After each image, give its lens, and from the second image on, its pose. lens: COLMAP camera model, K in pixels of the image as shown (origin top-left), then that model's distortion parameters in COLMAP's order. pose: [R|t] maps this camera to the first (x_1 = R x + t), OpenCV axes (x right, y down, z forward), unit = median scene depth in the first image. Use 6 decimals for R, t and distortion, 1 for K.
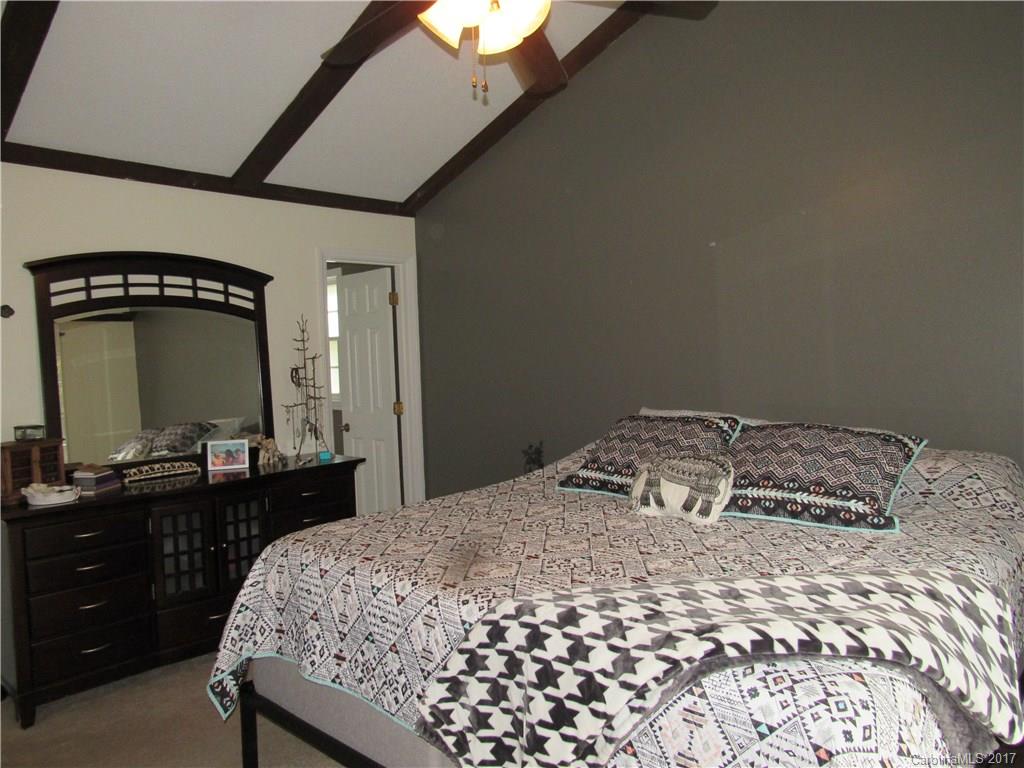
lens RADIAL K [[728.3, 0, 512.0], [0, 728.3, 384.0], [0, 0, 1]] dist [-0.054032, -0.000233]
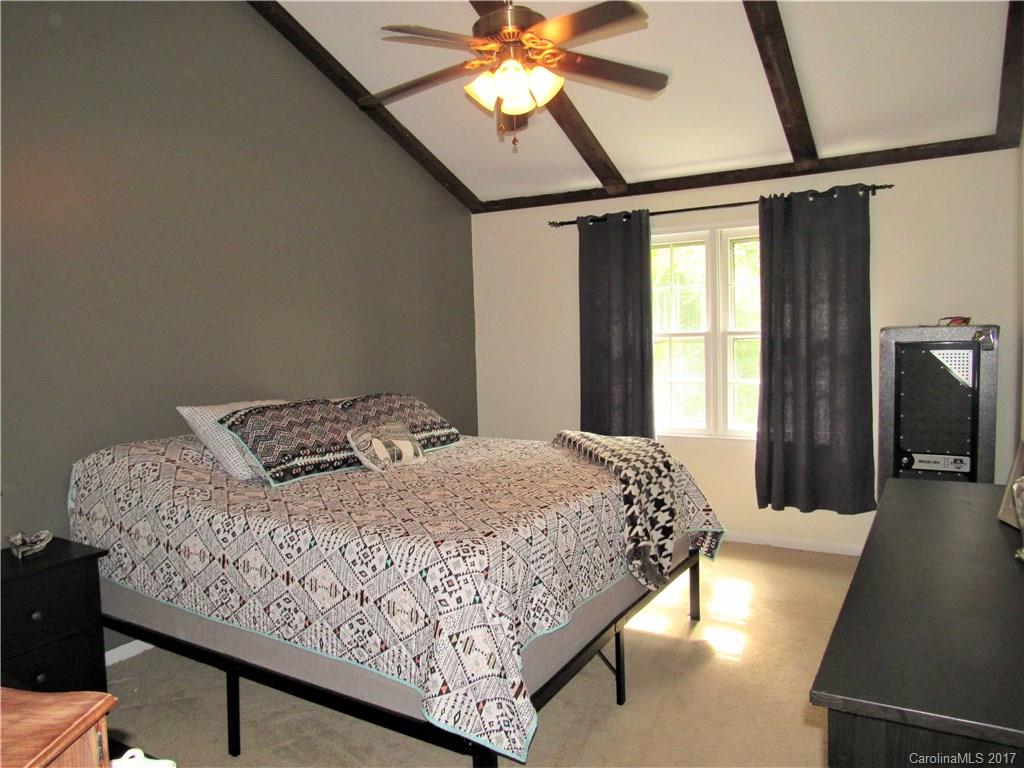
lens RADIAL K [[728.3, 0, 512.0], [0, 728.3, 384.0], [0, 0, 1]] dist [-0.054032, -0.000233]
pose [[-0.191610, -0.037748, 0.980745, -1.241813], [0.072776, 0.995963, 0.052552, -0.023495], [-0.978769, 0.081444, -0.188090, 1.158822]]
